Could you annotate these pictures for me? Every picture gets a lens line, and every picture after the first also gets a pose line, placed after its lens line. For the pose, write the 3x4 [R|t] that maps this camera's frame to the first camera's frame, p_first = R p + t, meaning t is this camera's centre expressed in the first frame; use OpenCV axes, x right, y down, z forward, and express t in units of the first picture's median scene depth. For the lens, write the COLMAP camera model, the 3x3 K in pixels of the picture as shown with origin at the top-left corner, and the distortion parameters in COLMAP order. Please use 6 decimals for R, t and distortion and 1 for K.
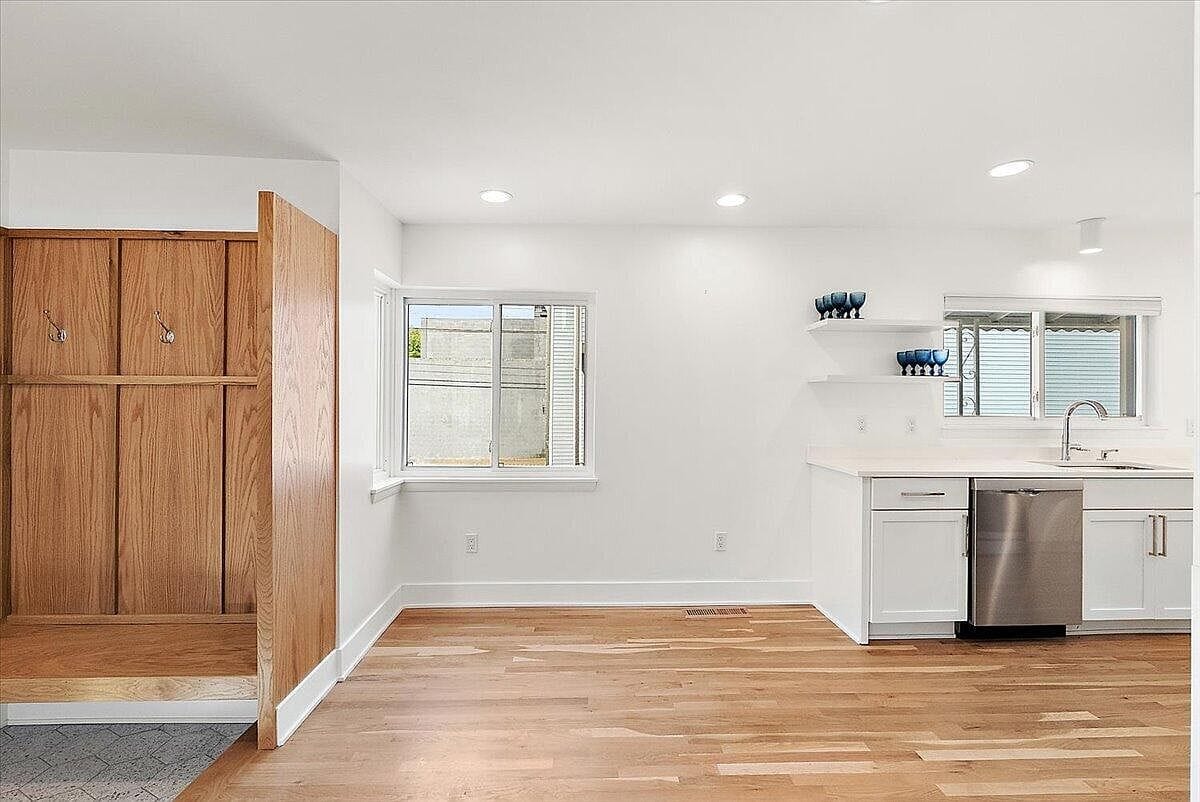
lens RADIAL K [[550.1, 0, 601.3], [0, 550.1, 398.9], [0, 0, 1]] dist [-0.006210, 0.000877]
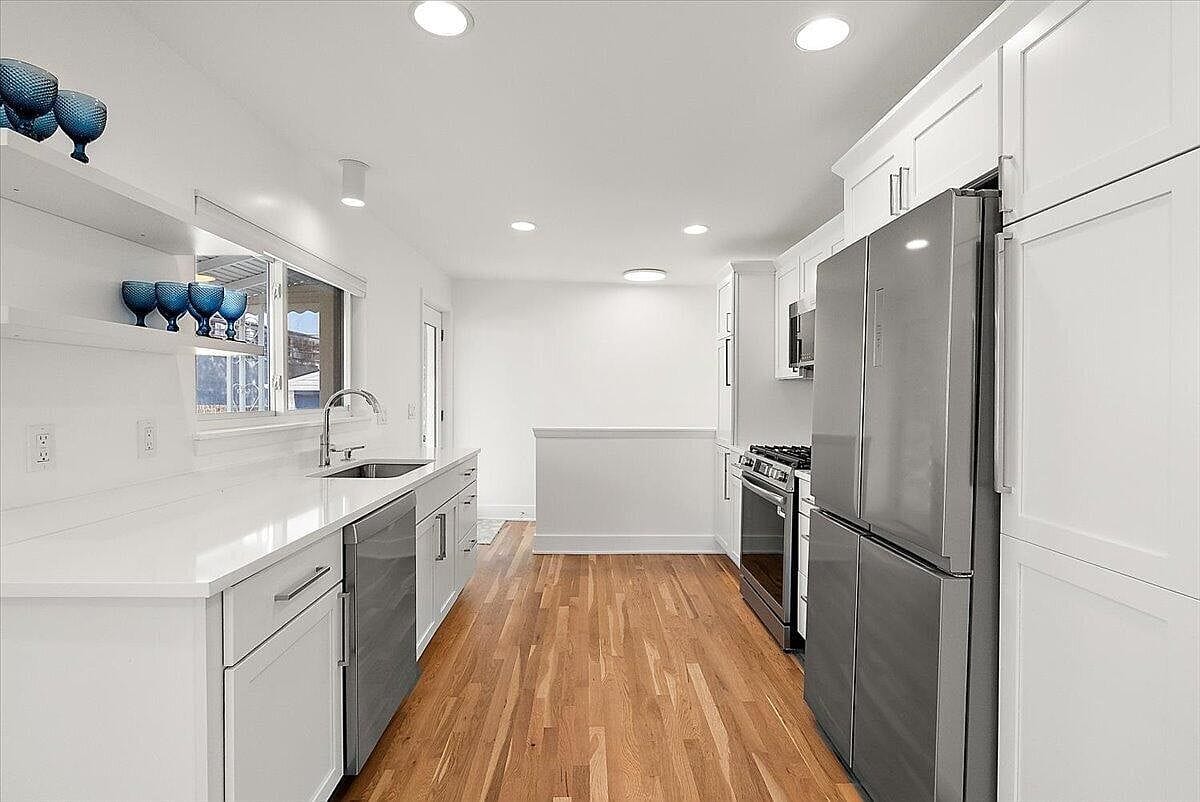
lens RADIAL K [[550.1, 0, 608.8], [0, 550.1, 400.5], [0, 0, 1]] dist [-0.006210, 0.000877]
pose [[0.007289, -0.021411, 0.999744, 0.105454], [-0.006533, 0.999748, 0.021459, 0.001033], [-0.999952, -0.006687, 0.007147, 0.713426]]
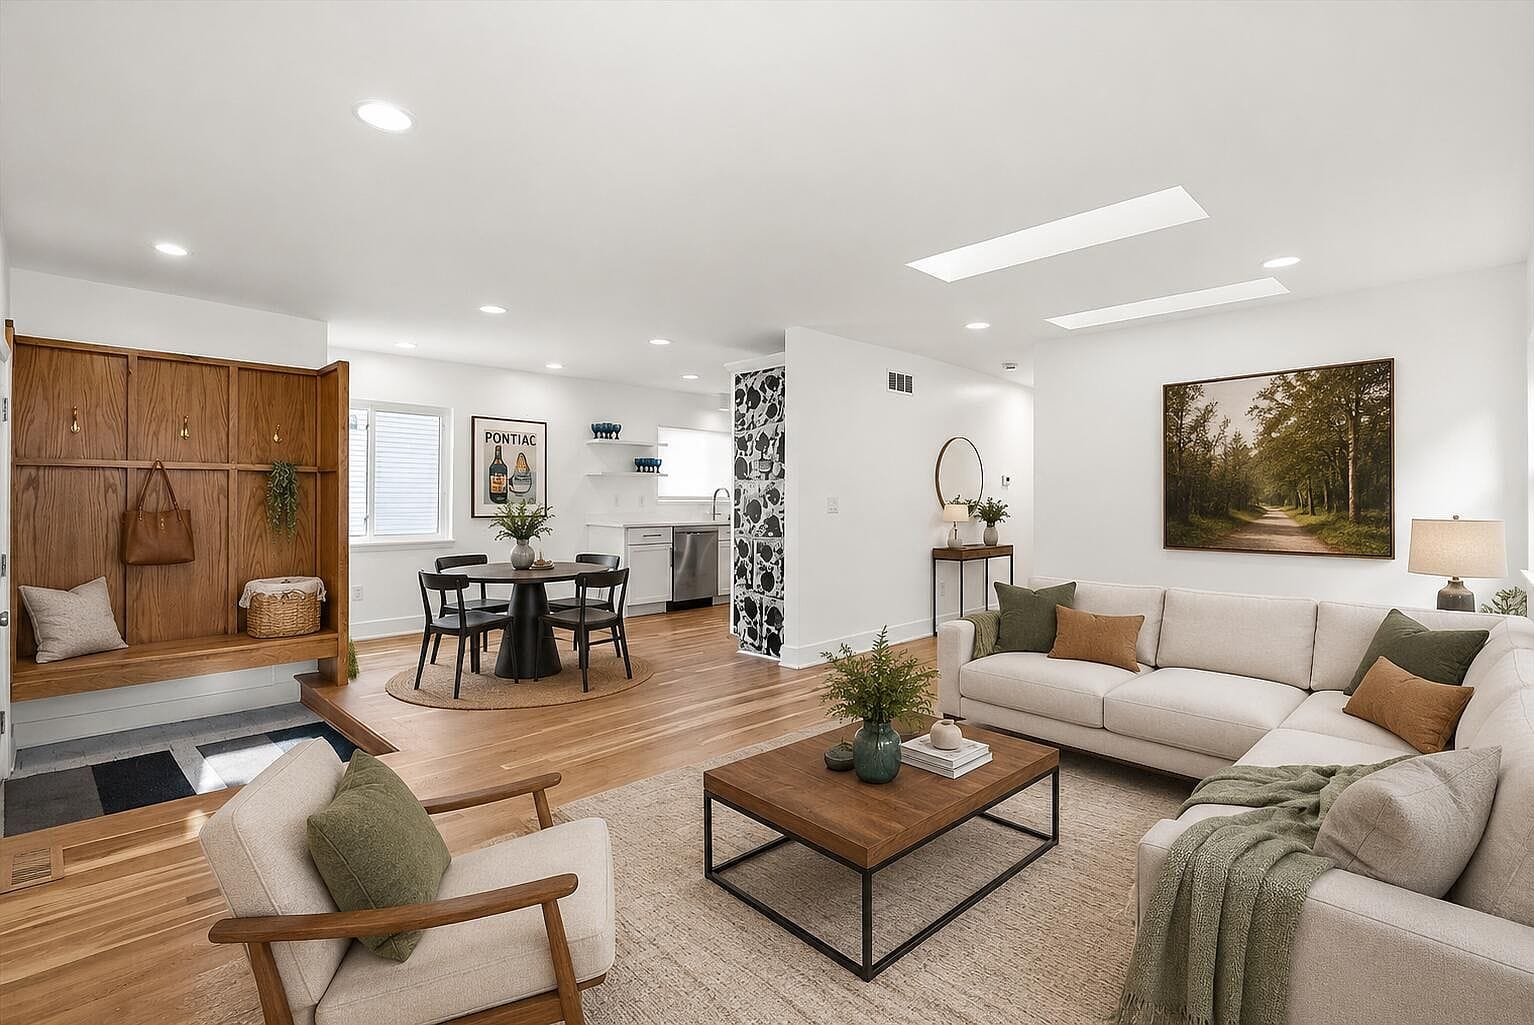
lens RADIAL K [[703.3, 0, 762.7], [0, 703.3, 502.3], [0, 0, 1]] dist [-0.006210, 0.000877]
pose [[0.729928, -0.008715, 0.683468, -0.796925], [0.000943, 0.999931, 0.011743, 0.030751], [-0.683523, -0.007927, 0.729886, -1.036014]]
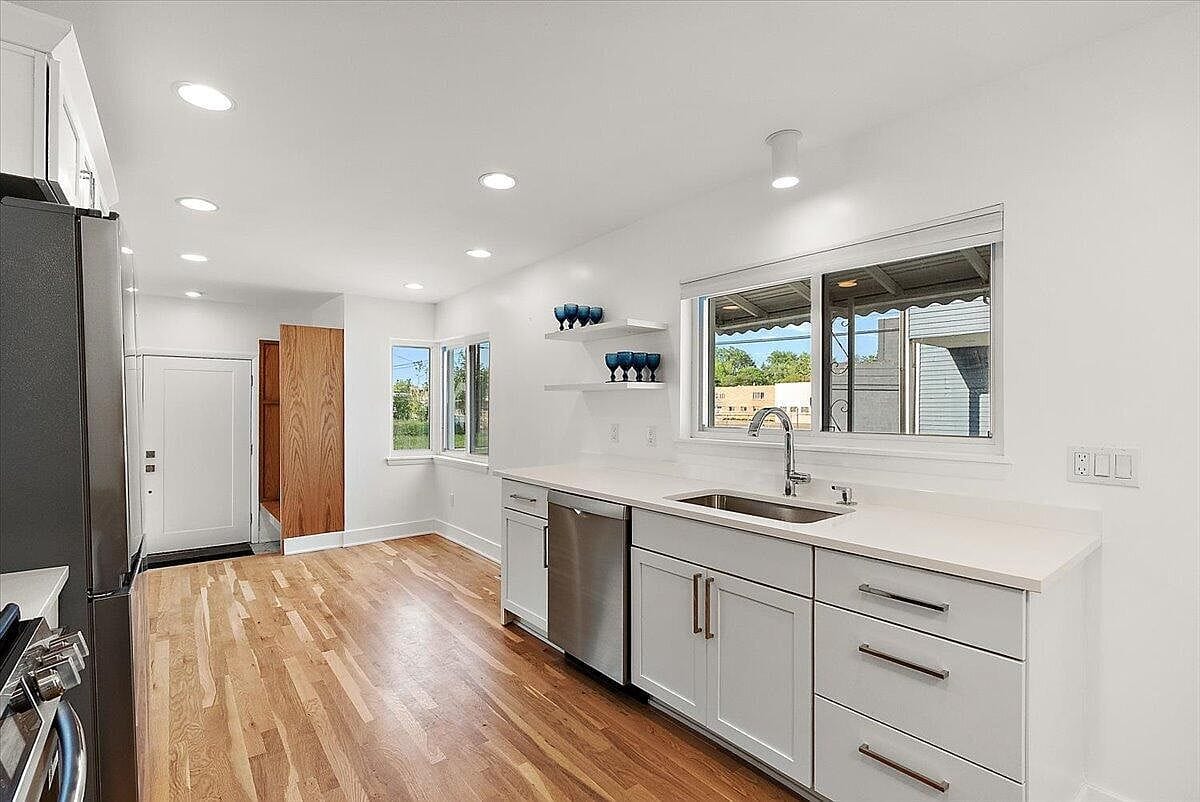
lens RADIAL K [[550.1, 0, 606.4], [0, 550.1, 403.3], [0, 0, 1]] dist [-0.006210, 0.000877]
pose [[0.594653, -0.008859, -0.803933, 1.502979], [0.012604, 0.999919, -0.001695, -0.004961], [0.803883, -0.009125, 0.594717, 0.493108]]
